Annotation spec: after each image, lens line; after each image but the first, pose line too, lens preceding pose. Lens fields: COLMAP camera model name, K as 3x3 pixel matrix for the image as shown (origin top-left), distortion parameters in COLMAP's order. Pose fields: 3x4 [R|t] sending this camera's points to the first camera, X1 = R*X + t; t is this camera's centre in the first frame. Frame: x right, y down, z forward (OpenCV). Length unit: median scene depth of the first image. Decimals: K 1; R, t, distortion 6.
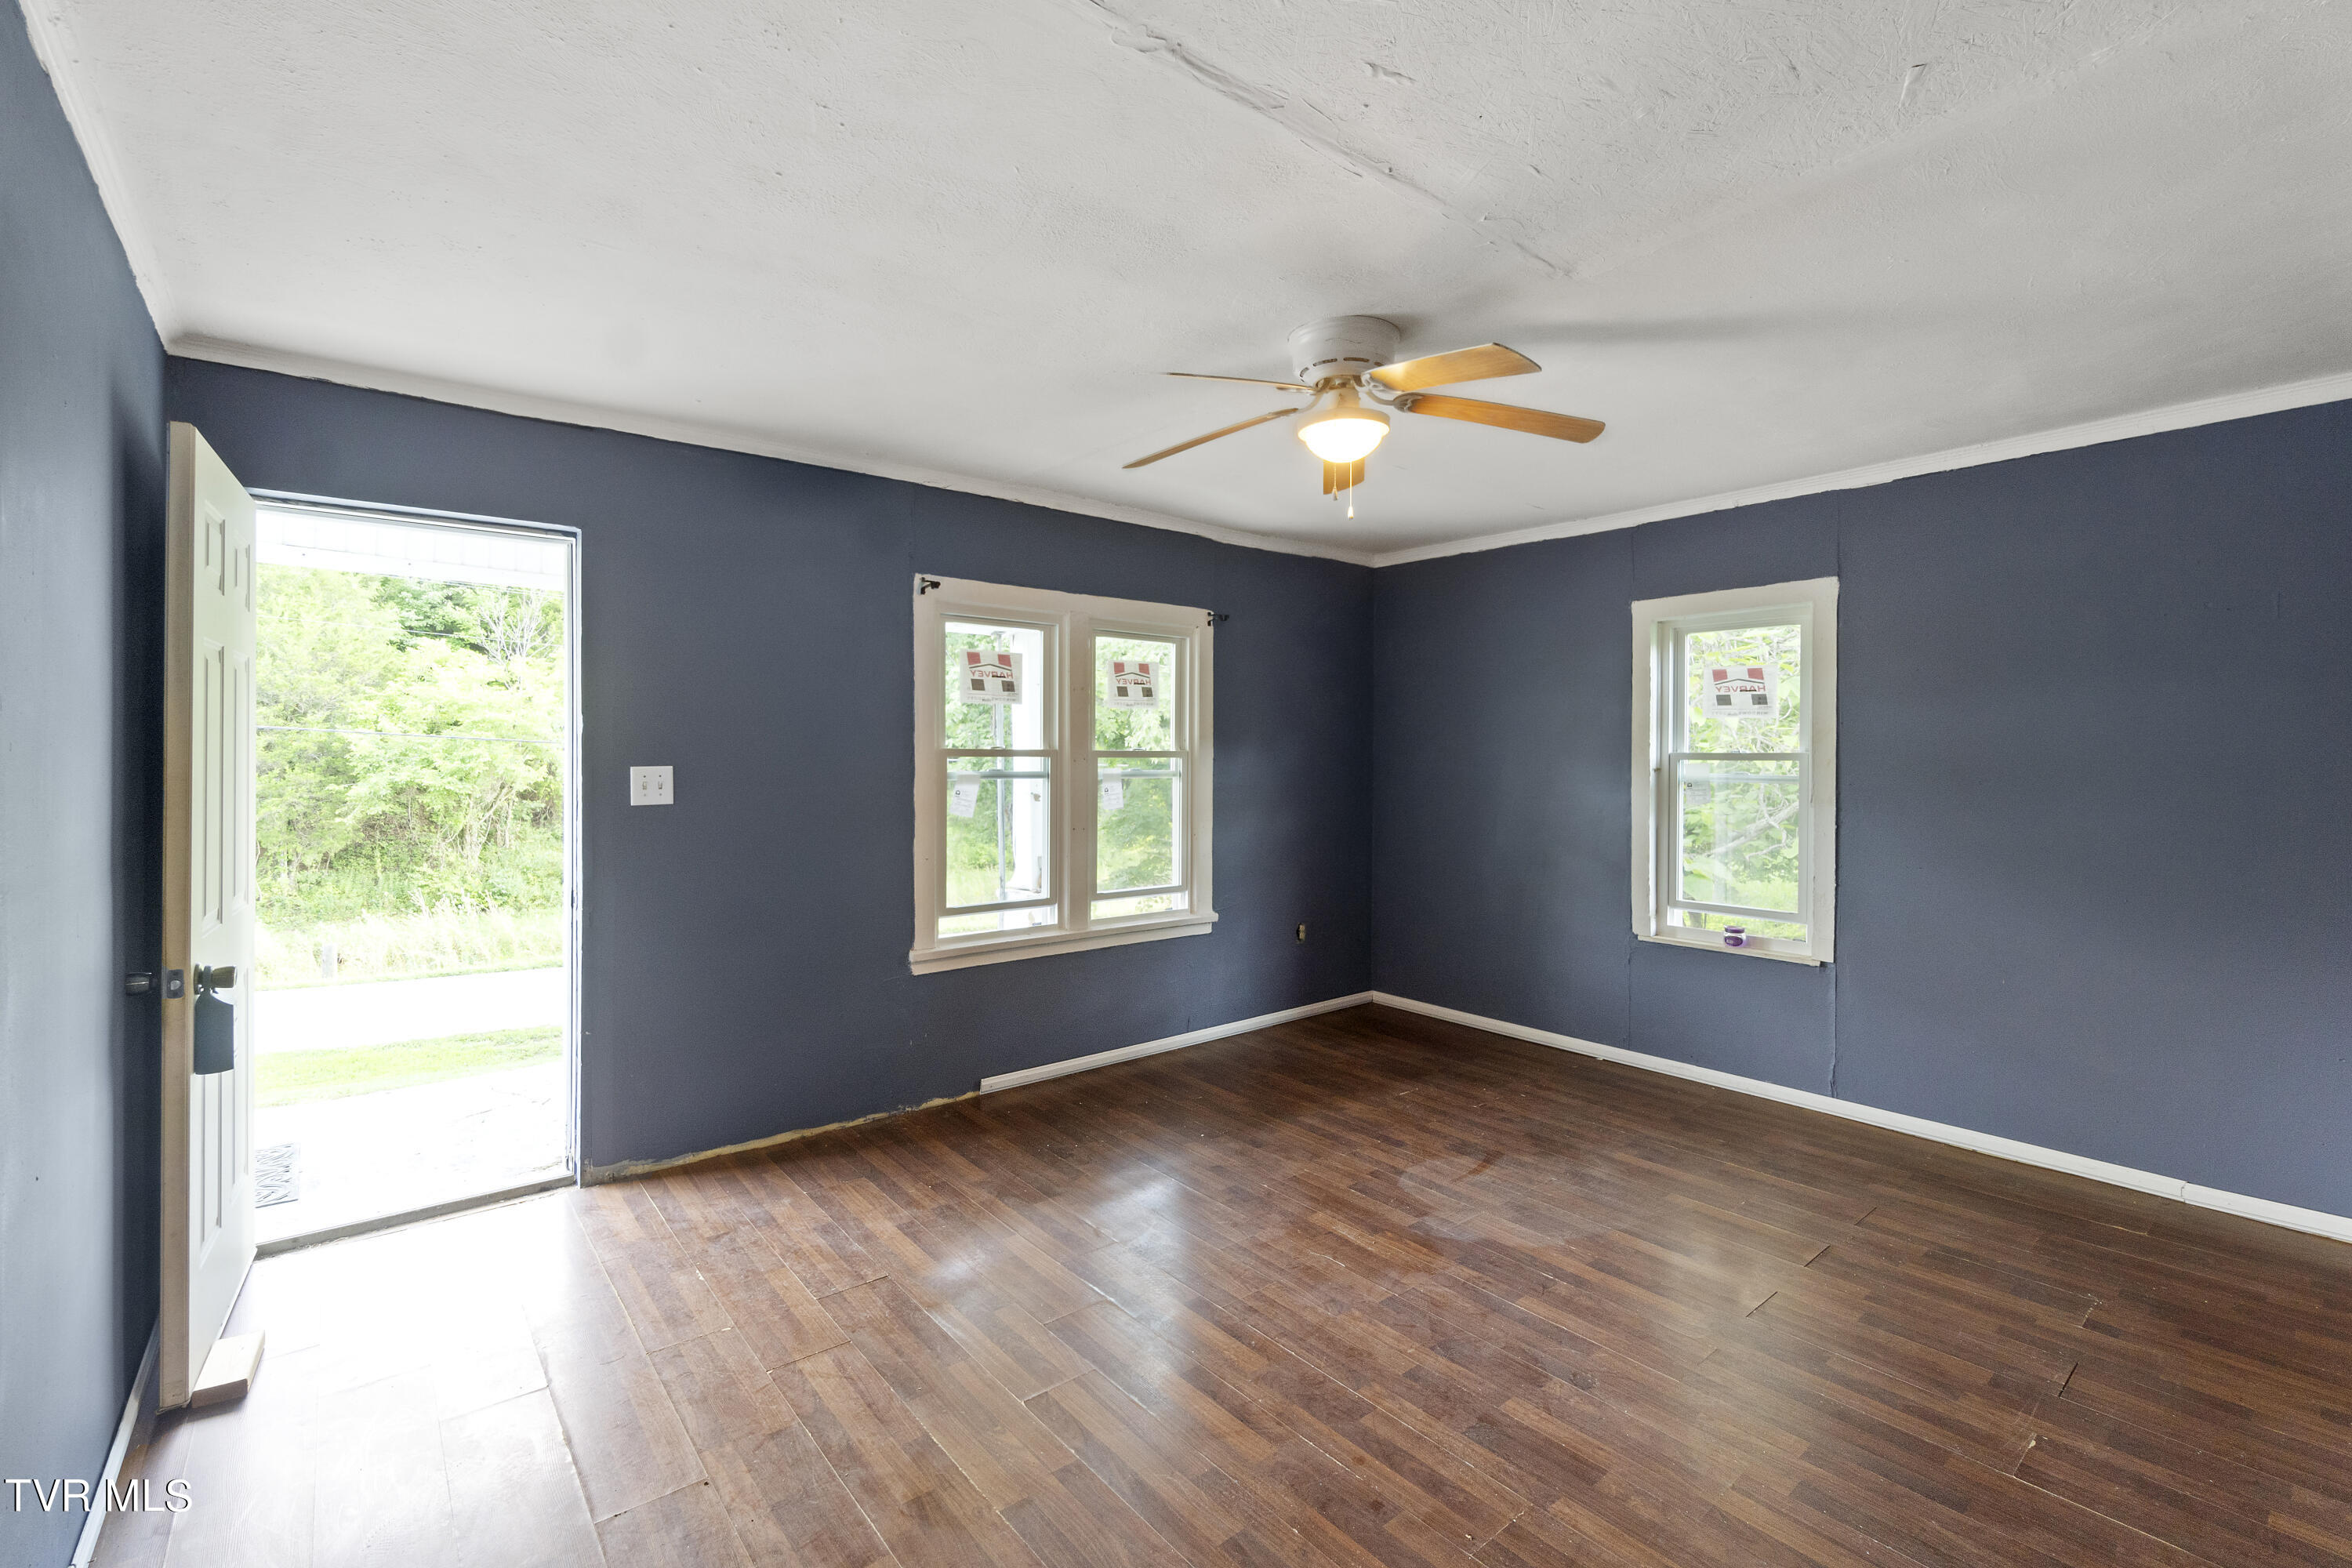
lens RADIAL K [[1020.6, 0, 1165.5], [0, 1020.6, 762.8], [0, 0, 1]] dist [-0.001113, -0.000131]
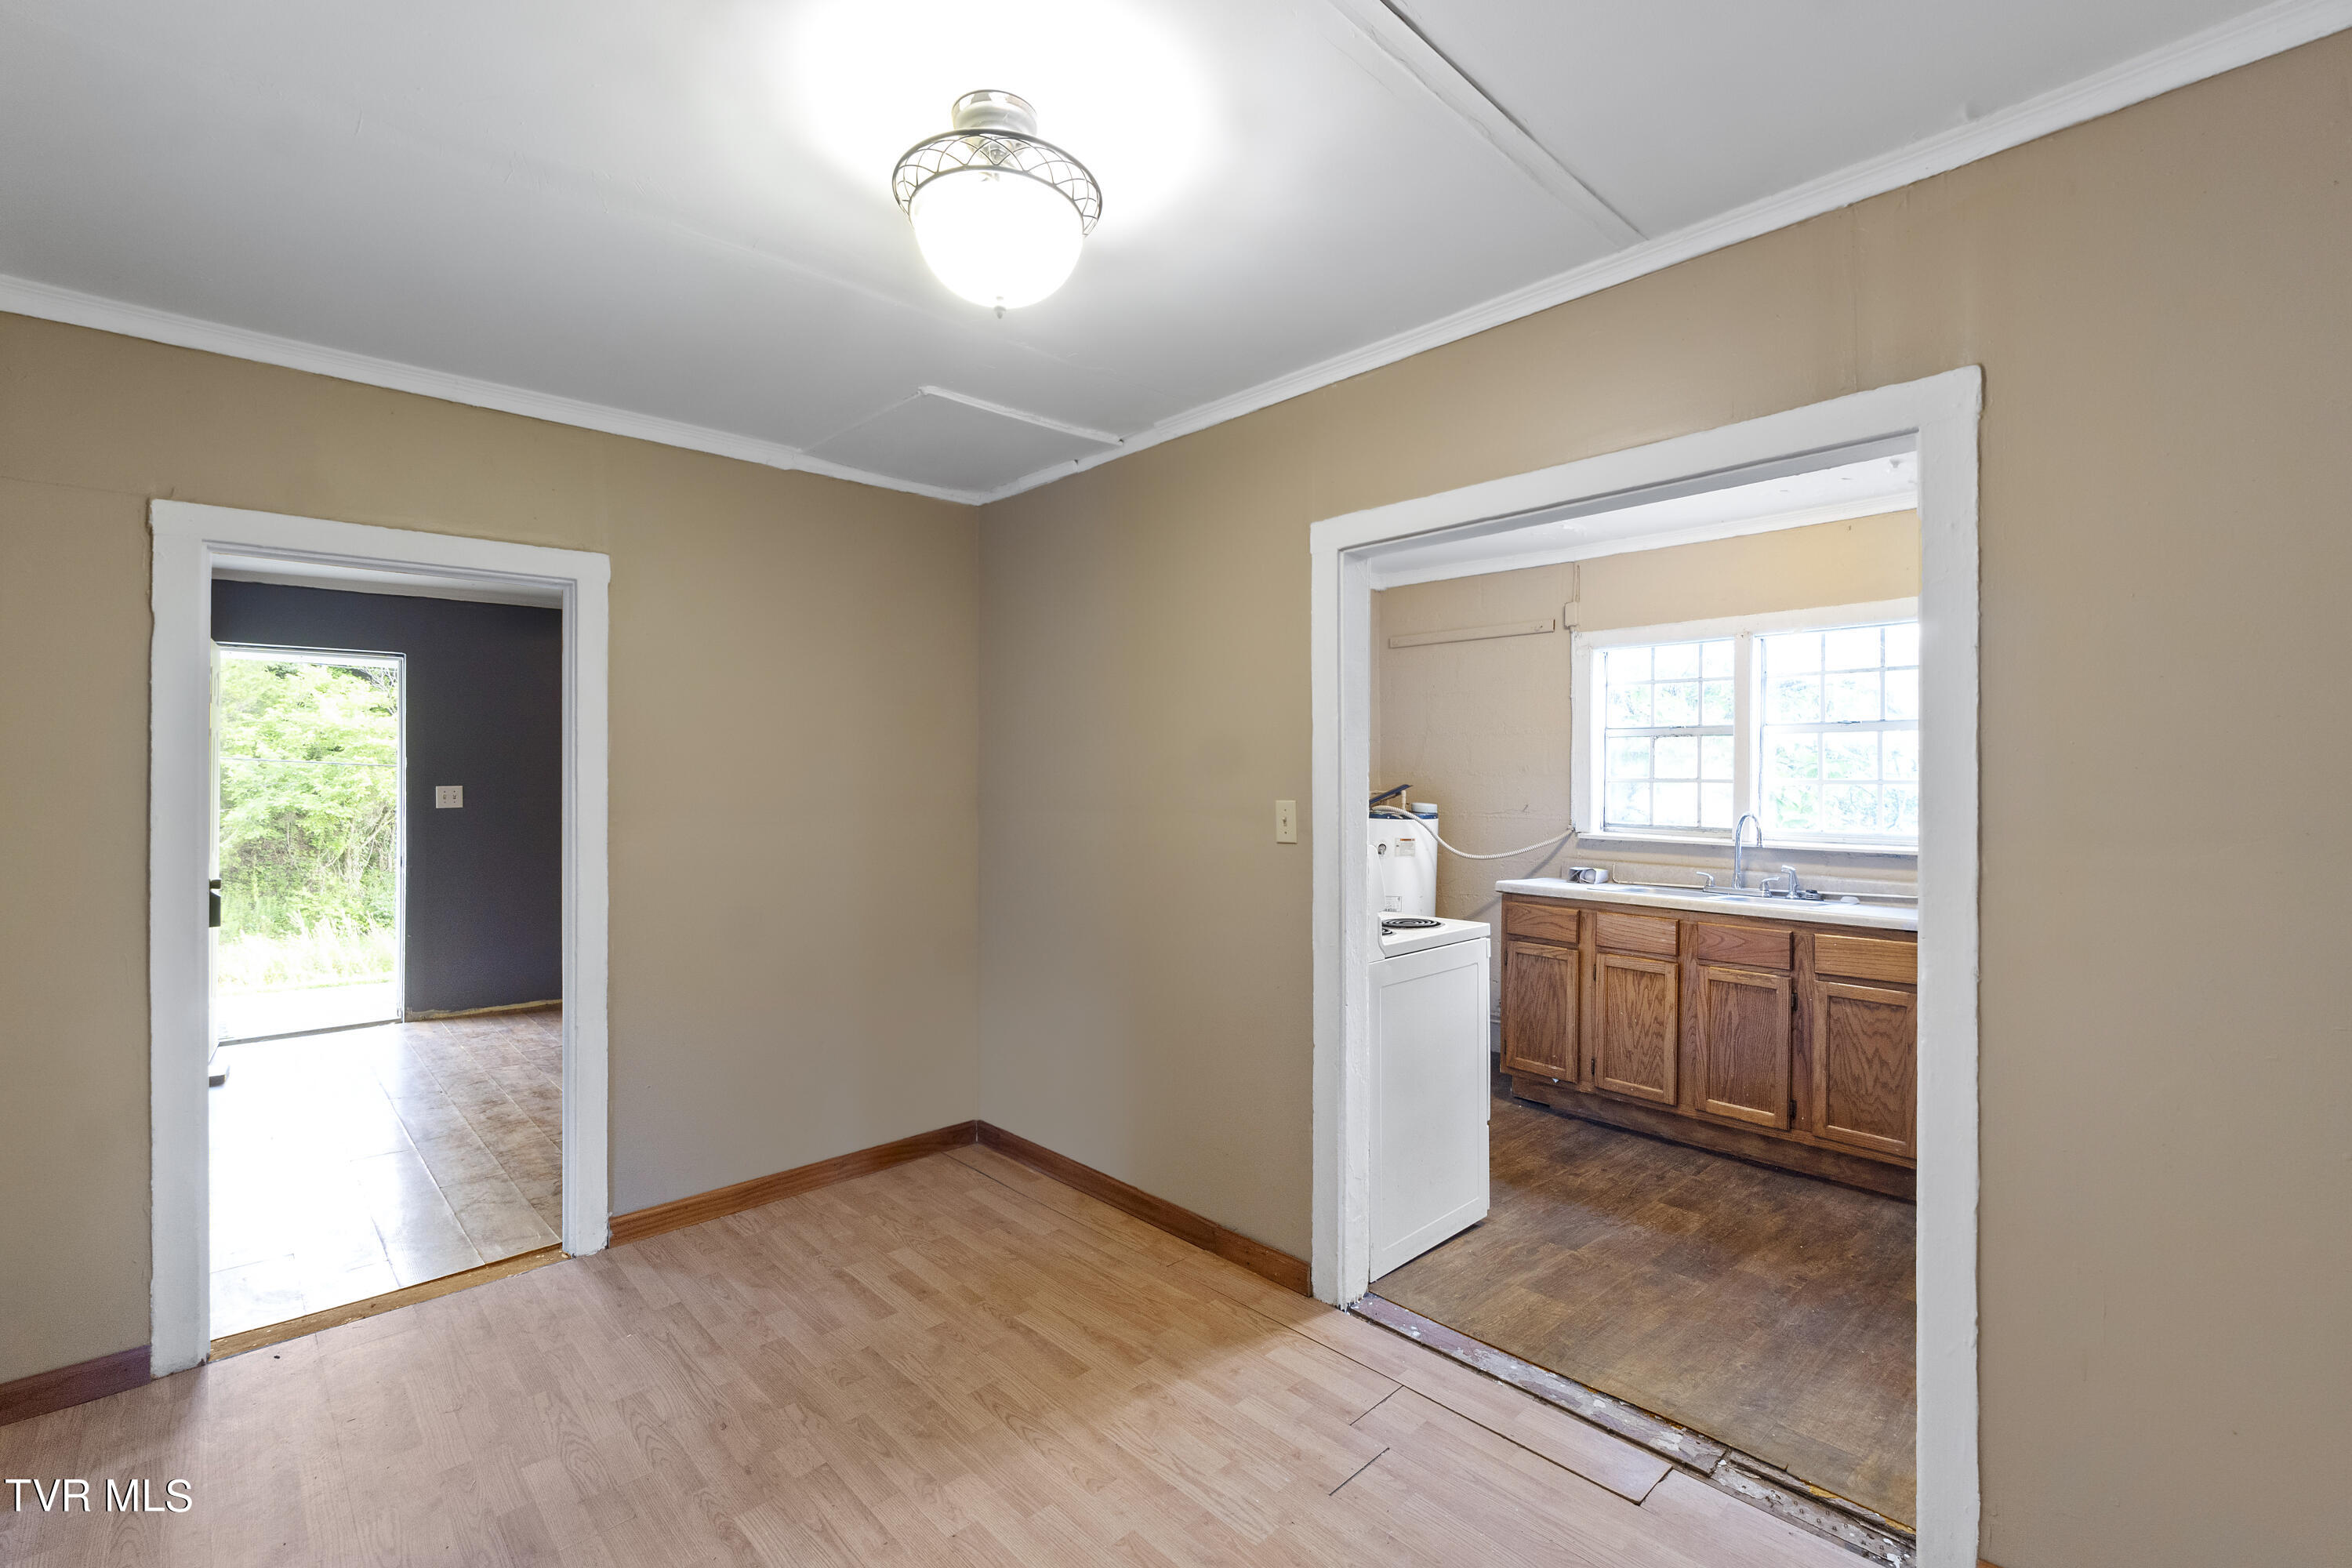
lens RADIAL K [[1043.7, 0, 1174.7], [0, 1043.7, 771.4], [0, 0, 1]] dist [0.001303, 0.000259]
pose [[0.997712, -0.004739, 0.067437, 0.171783], [0.005551, 0.999914, -0.011868, 0.001883], [-0.067375, 0.012215, 0.997653, -0.242751]]
